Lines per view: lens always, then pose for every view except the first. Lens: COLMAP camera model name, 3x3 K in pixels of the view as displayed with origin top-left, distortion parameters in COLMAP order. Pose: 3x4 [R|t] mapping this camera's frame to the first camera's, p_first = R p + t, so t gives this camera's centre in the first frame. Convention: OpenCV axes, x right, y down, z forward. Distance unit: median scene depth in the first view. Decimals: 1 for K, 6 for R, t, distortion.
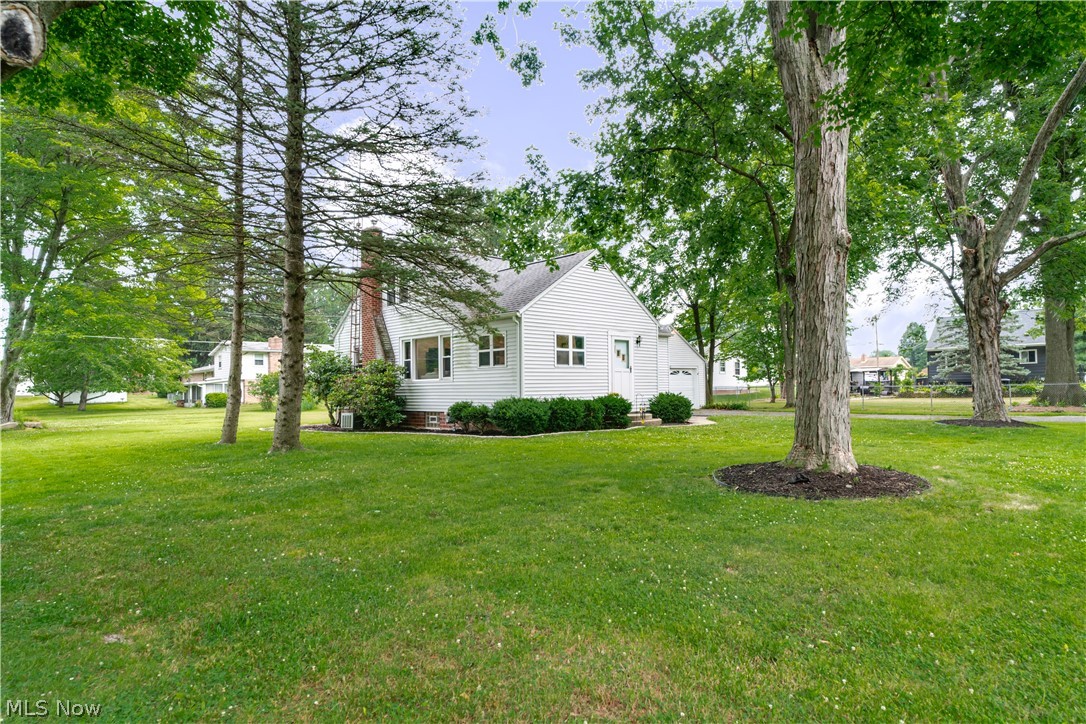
lens RADIAL K [[610.9, 0, 566.9], [0, 610.9, 376.1], [0, 0, 1]] dist [-0.001643, -0.000007]
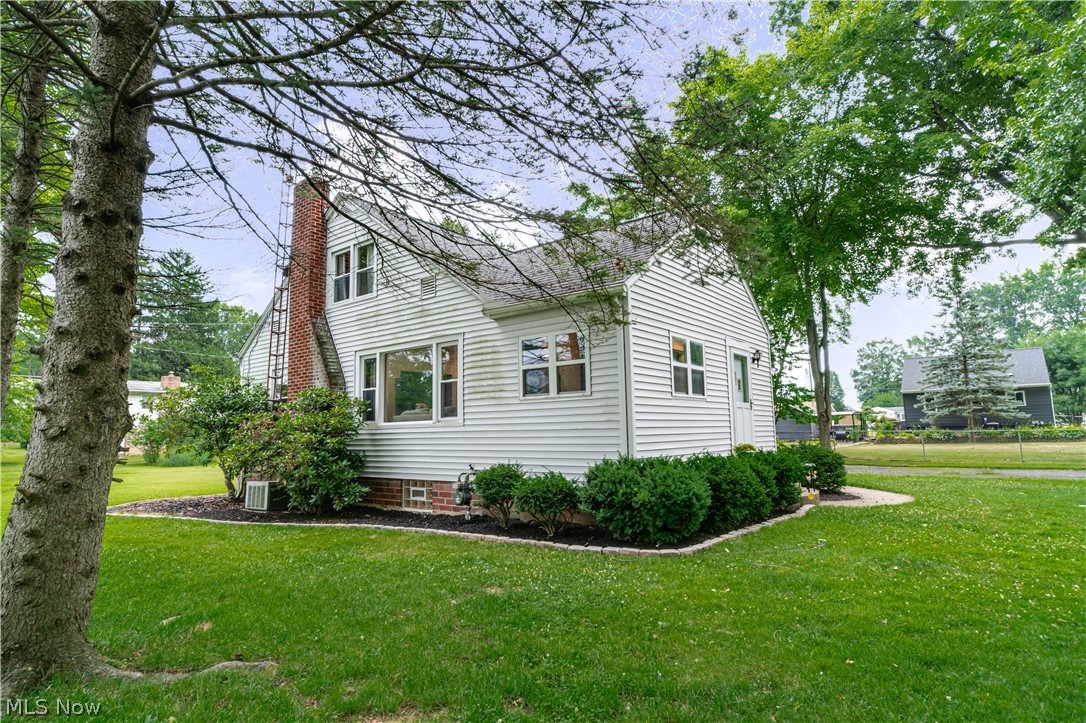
lens RADIAL K [[580.4, 0, 535.2], [0, 580.4, 360.8], [0, 0, 1]] dist [-0.003512, 0.000604]
pose [[0.994807, 0.008317, 0.101444, -0.166924], [0.002496, 0.994363, -0.105997, 0.006464], [-0.101753, 0.105699, 0.989178, 0.450366]]
